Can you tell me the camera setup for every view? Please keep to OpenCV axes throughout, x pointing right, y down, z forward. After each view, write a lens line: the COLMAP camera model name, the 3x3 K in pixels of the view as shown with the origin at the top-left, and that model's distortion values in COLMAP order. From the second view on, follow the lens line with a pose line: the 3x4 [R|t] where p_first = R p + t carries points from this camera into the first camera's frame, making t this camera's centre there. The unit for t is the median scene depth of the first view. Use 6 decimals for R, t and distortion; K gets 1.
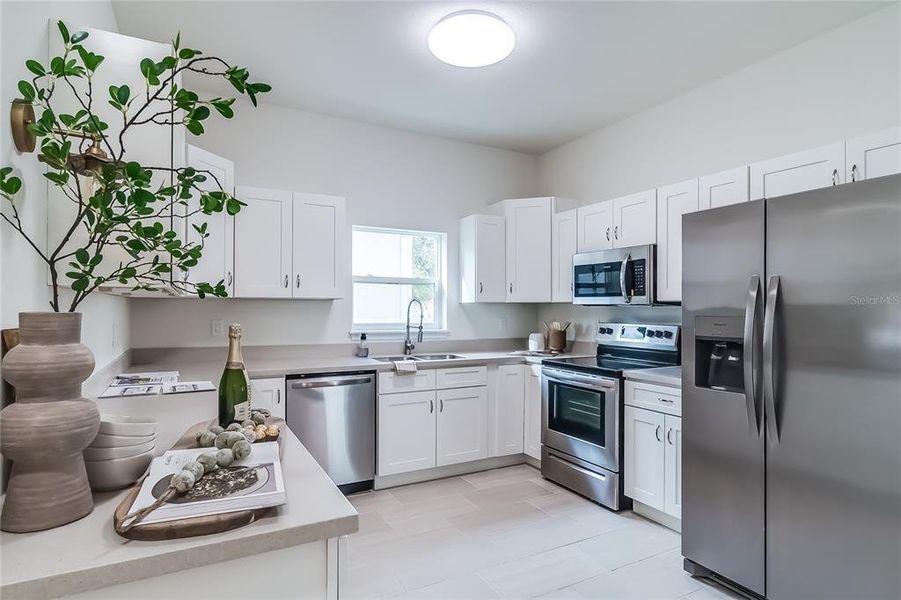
lens RADIAL K [[491.9, 0, 445.6], [0, 491.9, 304.3], [0, 0, 1]] dist [-0.001053, -0.000790]
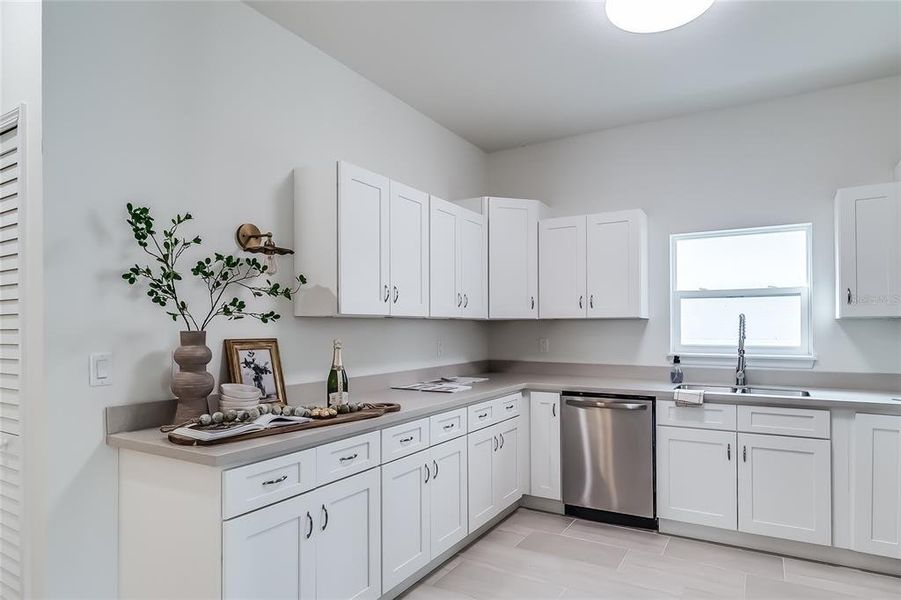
lens RADIAL K [[491.9, 0, 445.8], [0, 491.9, 326.9], [0, 0, 1]] dist [-0.001053, -0.000790]
pose [[0.523479, -0.008854, -0.851992, 0.405424], [0.012444, 0.999919, -0.002746, 0.004490], [0.851947, -0.009165, 0.523547, 0.204583]]
